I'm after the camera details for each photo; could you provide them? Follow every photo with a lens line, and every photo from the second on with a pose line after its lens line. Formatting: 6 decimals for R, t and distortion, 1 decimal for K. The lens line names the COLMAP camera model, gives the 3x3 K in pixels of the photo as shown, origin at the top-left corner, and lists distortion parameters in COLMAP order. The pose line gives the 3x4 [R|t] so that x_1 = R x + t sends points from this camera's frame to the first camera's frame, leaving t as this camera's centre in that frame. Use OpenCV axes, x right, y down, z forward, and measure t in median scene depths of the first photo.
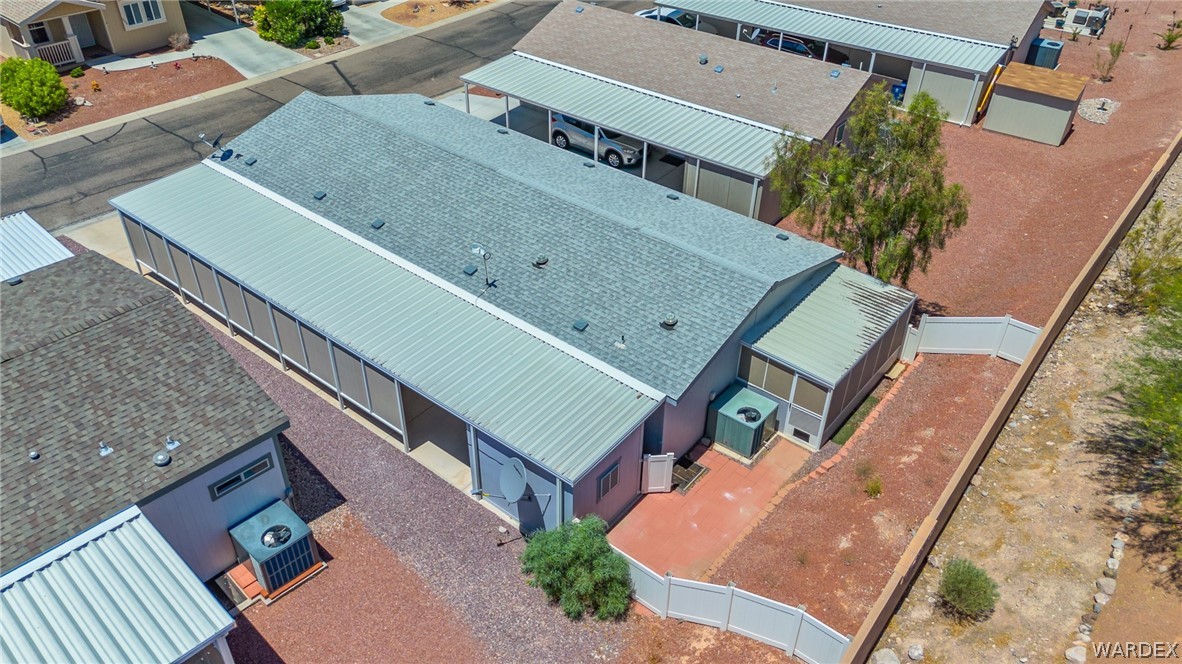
lens RADIAL K [[878.9, 0, 591.0], [0, 878.9, 332.0], [0, 0, 1]] dist [0.067536, -0.059496]
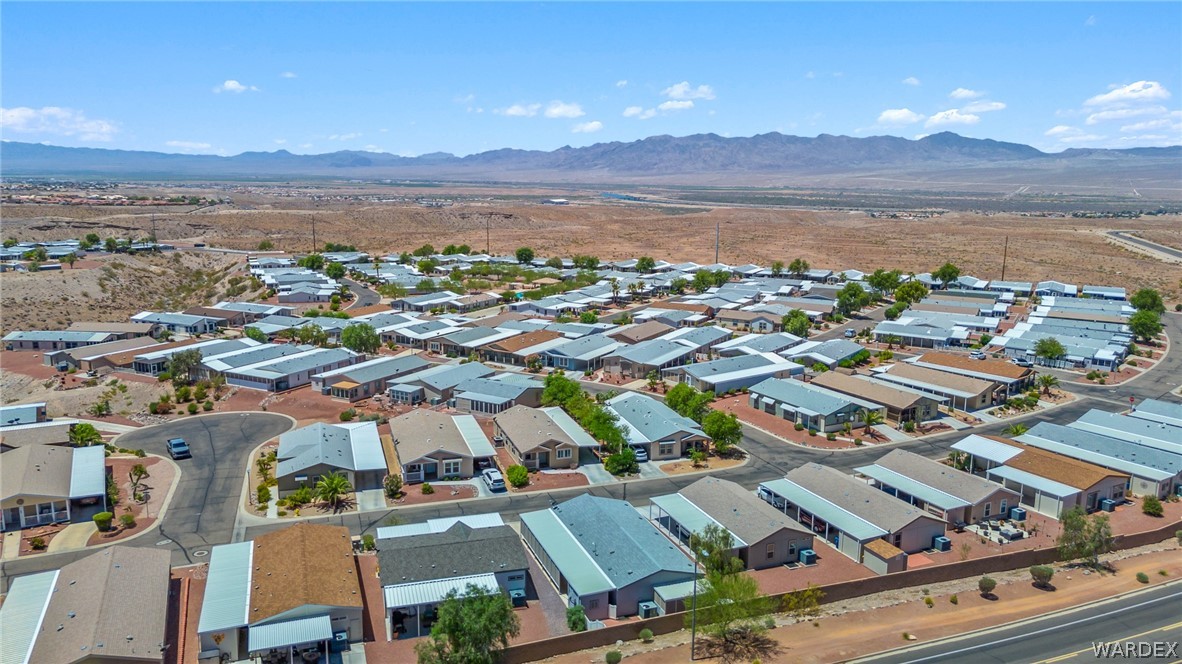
lens RADIAL K [[878.9, 0, 591.0], [0, 878.9, 332.0], [0, 0, 1]] dist [0.067536, -0.059496]
pose [[0.863142, 0.084630, -0.497819, 0.835446], [-0.293969, 0.885788, -0.359113, 0.232242], [0.410571, 0.456309, 0.789439, -1.185648]]
